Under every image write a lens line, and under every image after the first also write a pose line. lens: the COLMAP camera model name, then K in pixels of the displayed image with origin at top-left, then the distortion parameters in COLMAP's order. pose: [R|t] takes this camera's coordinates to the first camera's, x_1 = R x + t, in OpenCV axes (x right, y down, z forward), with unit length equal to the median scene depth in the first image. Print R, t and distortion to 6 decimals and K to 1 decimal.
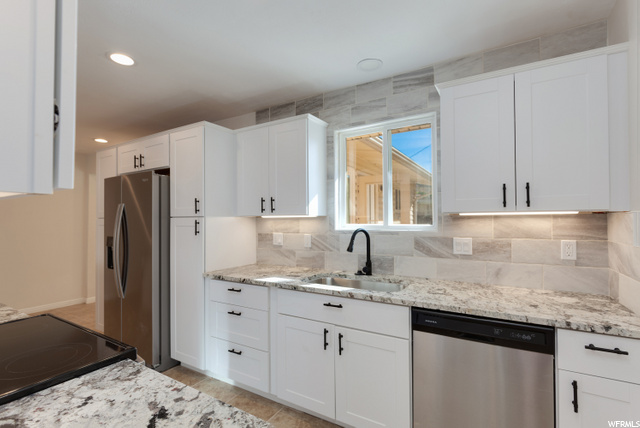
lens RADIAL K [[305.7, 0, 318.4], [0, 305.7, 214.2], [0, 0, 1]] dist [-0.006176, -0.000505]
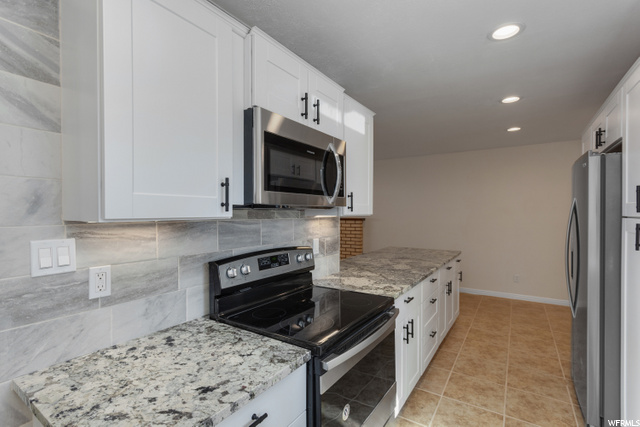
lens RADIAL K [[305.7, 0, 318.8], [0, 305.7, 214.8], [0, 0, 1]] dist [-0.006176, -0.000505]
pose [[-0.042730, 0.017055, -0.998941, 0.603253], [0.015765, 0.999741, 0.016394, -0.054834], [0.998962, -0.015048, -0.042988, 1.340879]]
